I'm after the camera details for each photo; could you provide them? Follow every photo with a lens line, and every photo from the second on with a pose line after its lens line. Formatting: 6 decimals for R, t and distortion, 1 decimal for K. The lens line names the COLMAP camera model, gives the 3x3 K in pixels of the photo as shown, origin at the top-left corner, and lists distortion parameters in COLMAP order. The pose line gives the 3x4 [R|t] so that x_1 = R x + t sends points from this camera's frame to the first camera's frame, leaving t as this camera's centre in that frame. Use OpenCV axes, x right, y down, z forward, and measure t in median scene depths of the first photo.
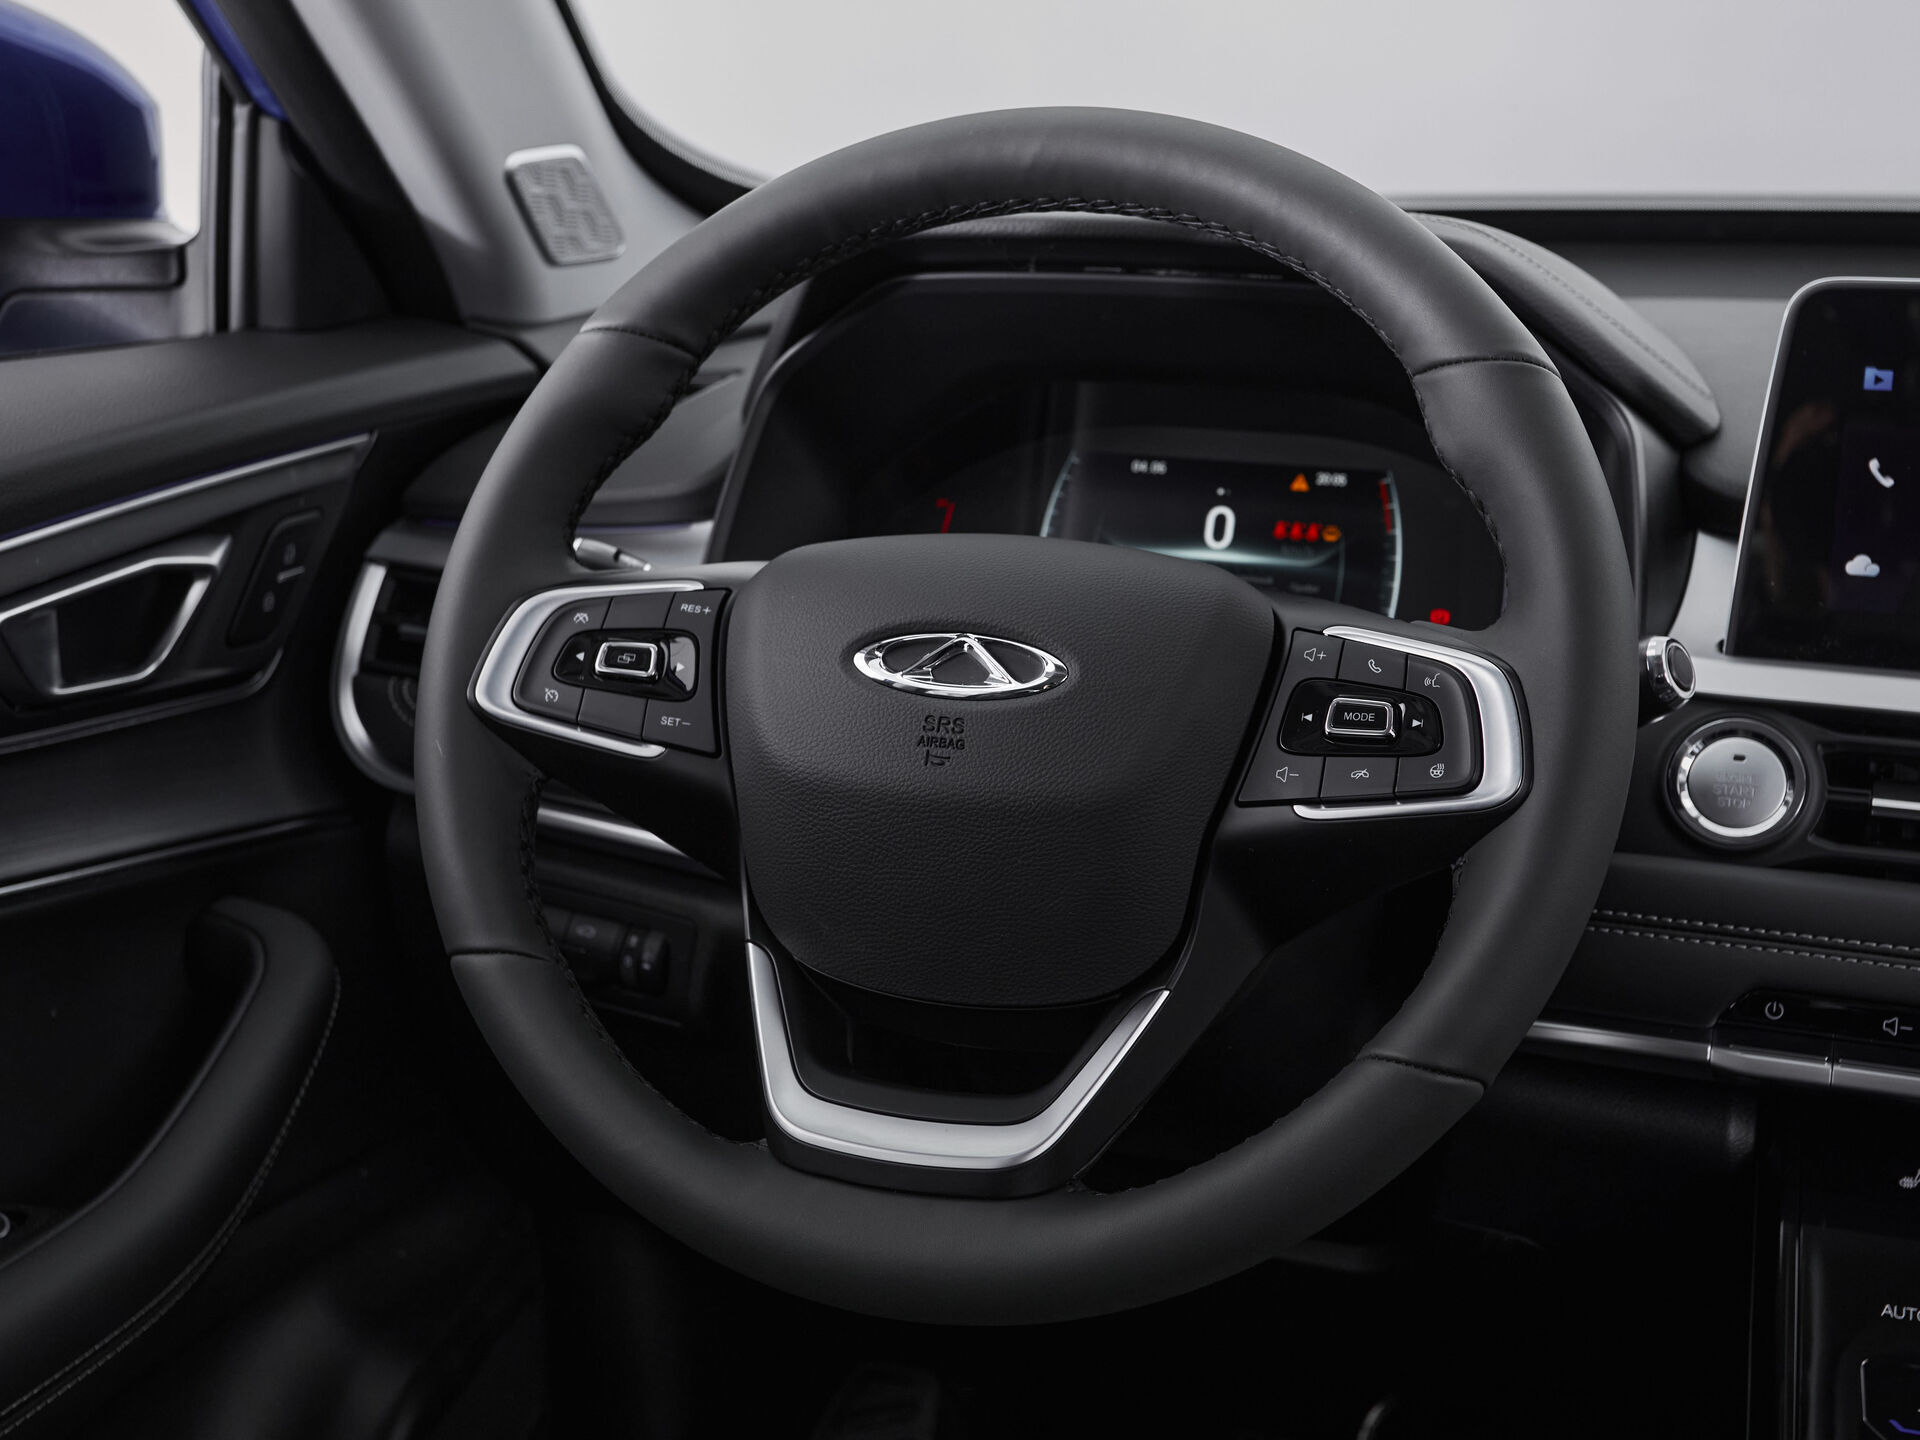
lens RADIAL K [[2513.4, 0, 960.0], [0, 2513.4, 720.0], [0, 0, 1]] dist [0.008387, 0.051798]
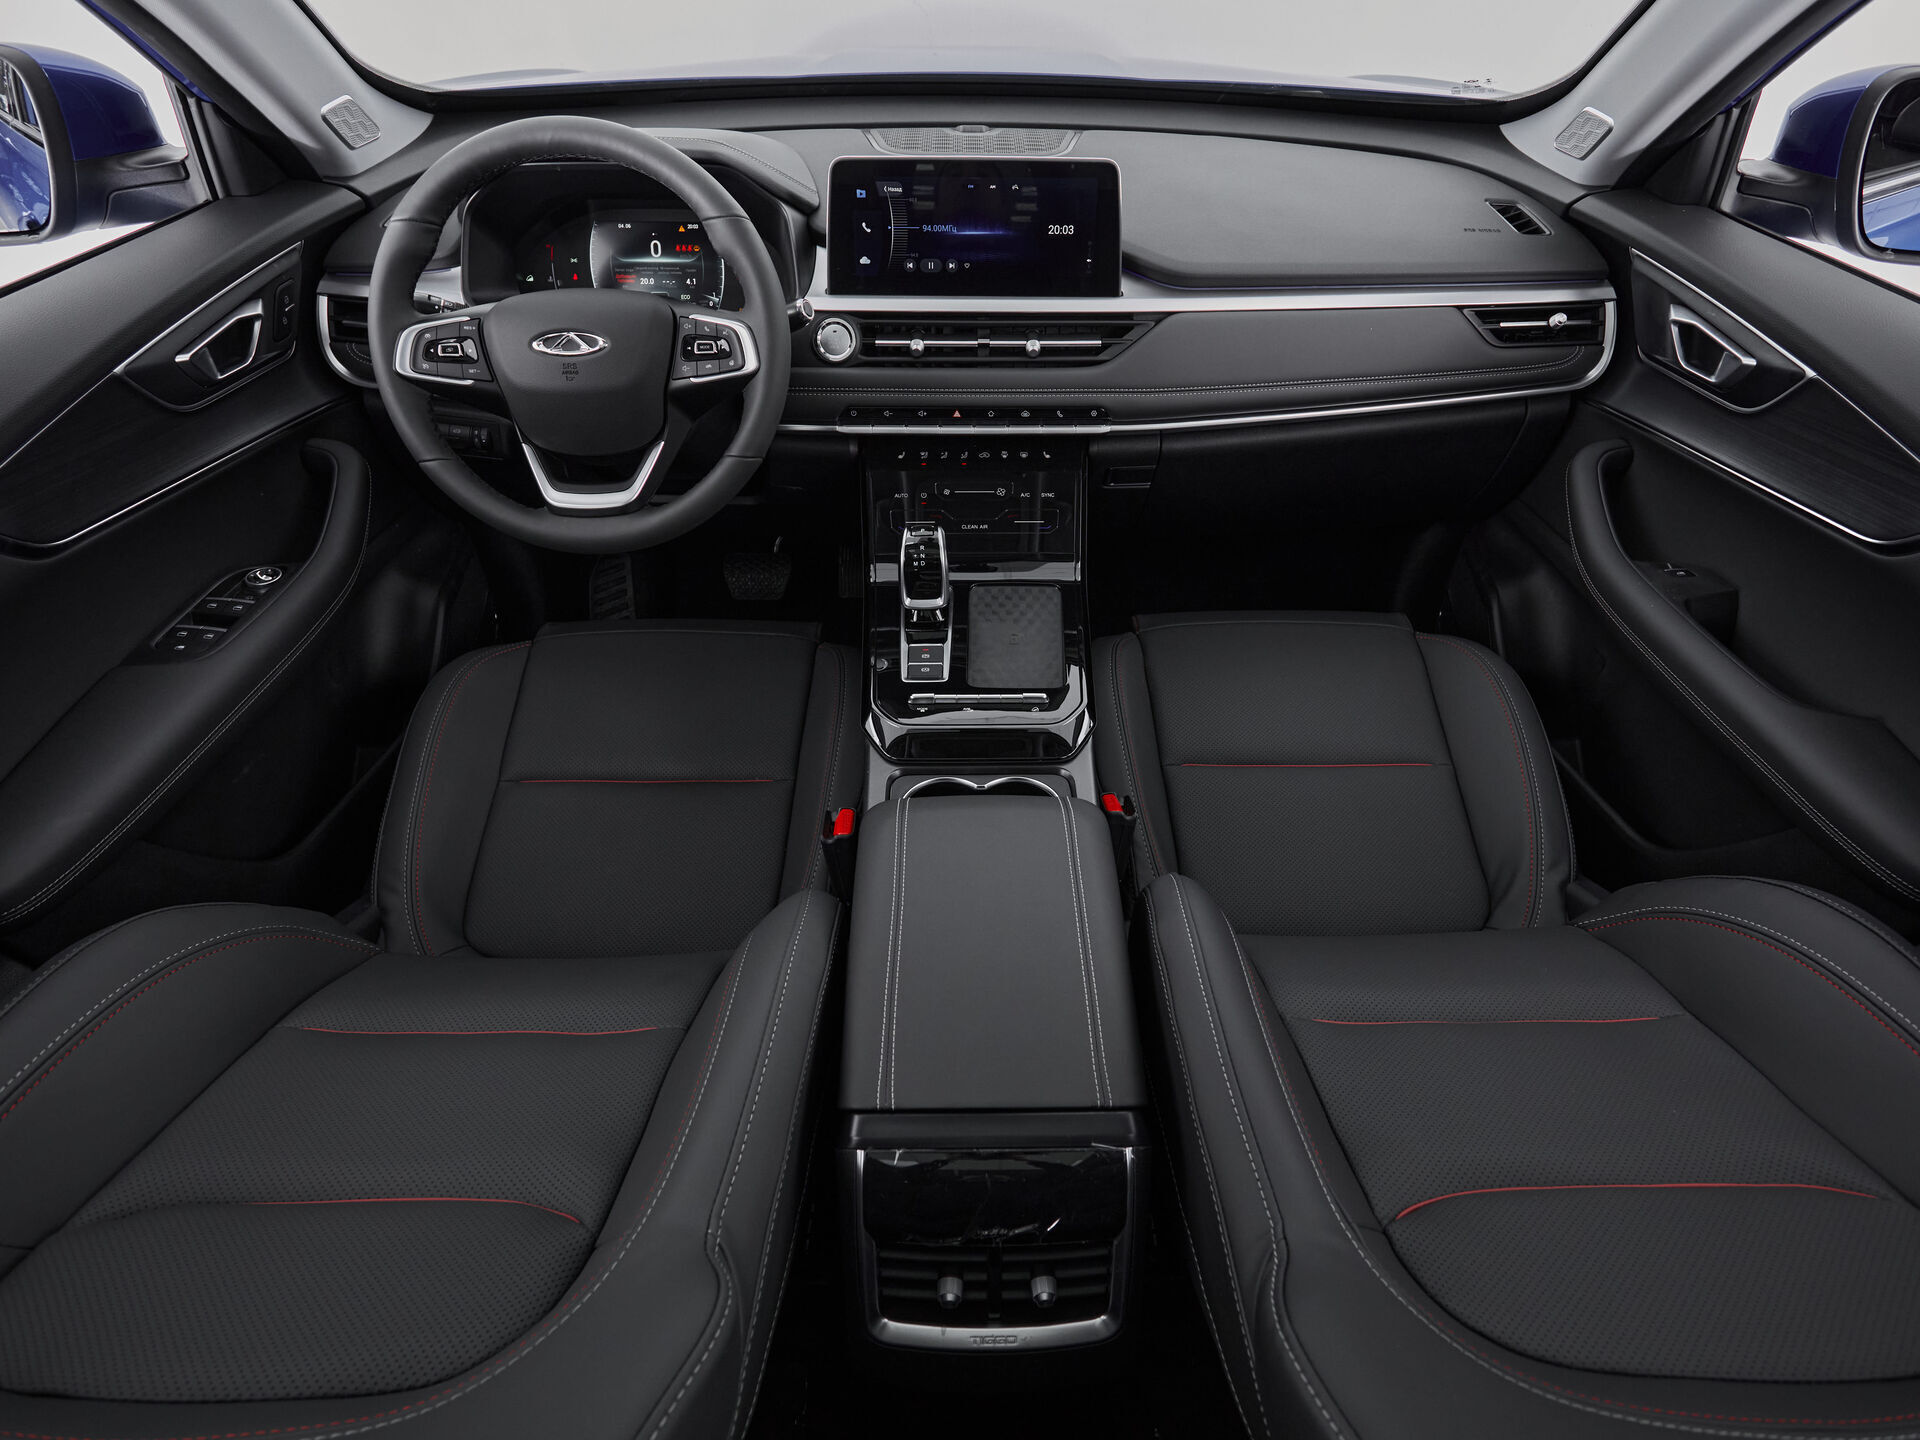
lens RADIAL K [[1006.5, 0, 969.2], [0, 1006.5, 710.0], [0, 0, 1]] dist [-0.003653, -0.001285]
pose [[0.940534, -0.222097, 0.257039, 0.038325], [0.085878, 0.887543, 0.452651, -0.122194], [-0.328666, -0.403659, 0.853837, -0.331697]]
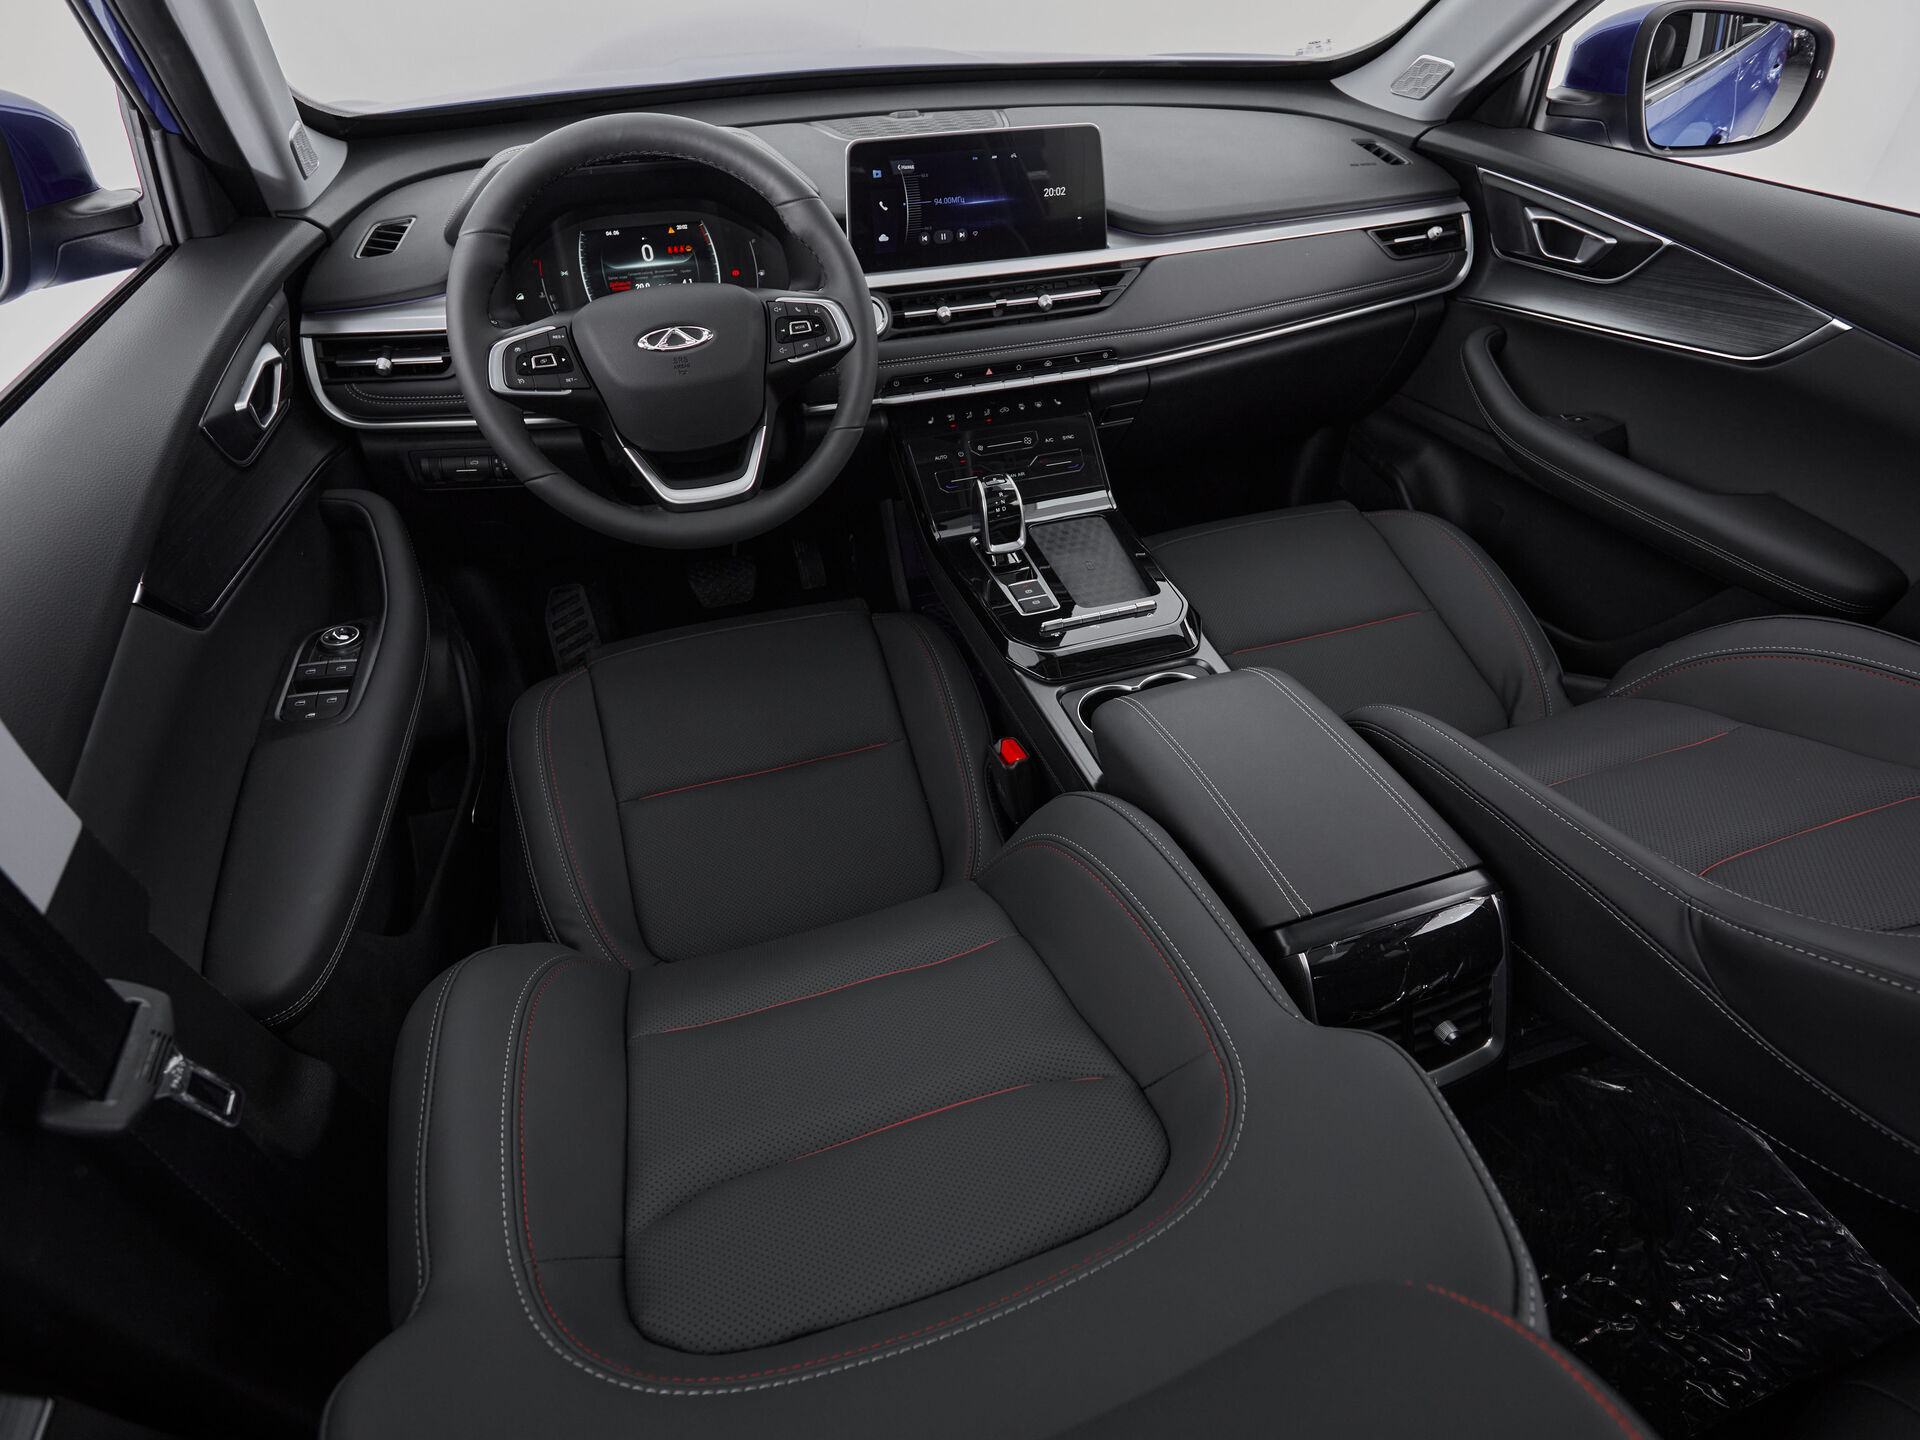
lens RADIAL K [[987.6, 0, 962.4], [0, 987.6, 708.5], [0, 0, 1]] dist [-0.003904, -0.001366]
pose [[0.793648, -0.403986, 0.454882, -0.399405], [0.165688, 0.862964, 0.477327, -0.131482], [-0.585381, -0.303461, 0.751825, -0.213704]]
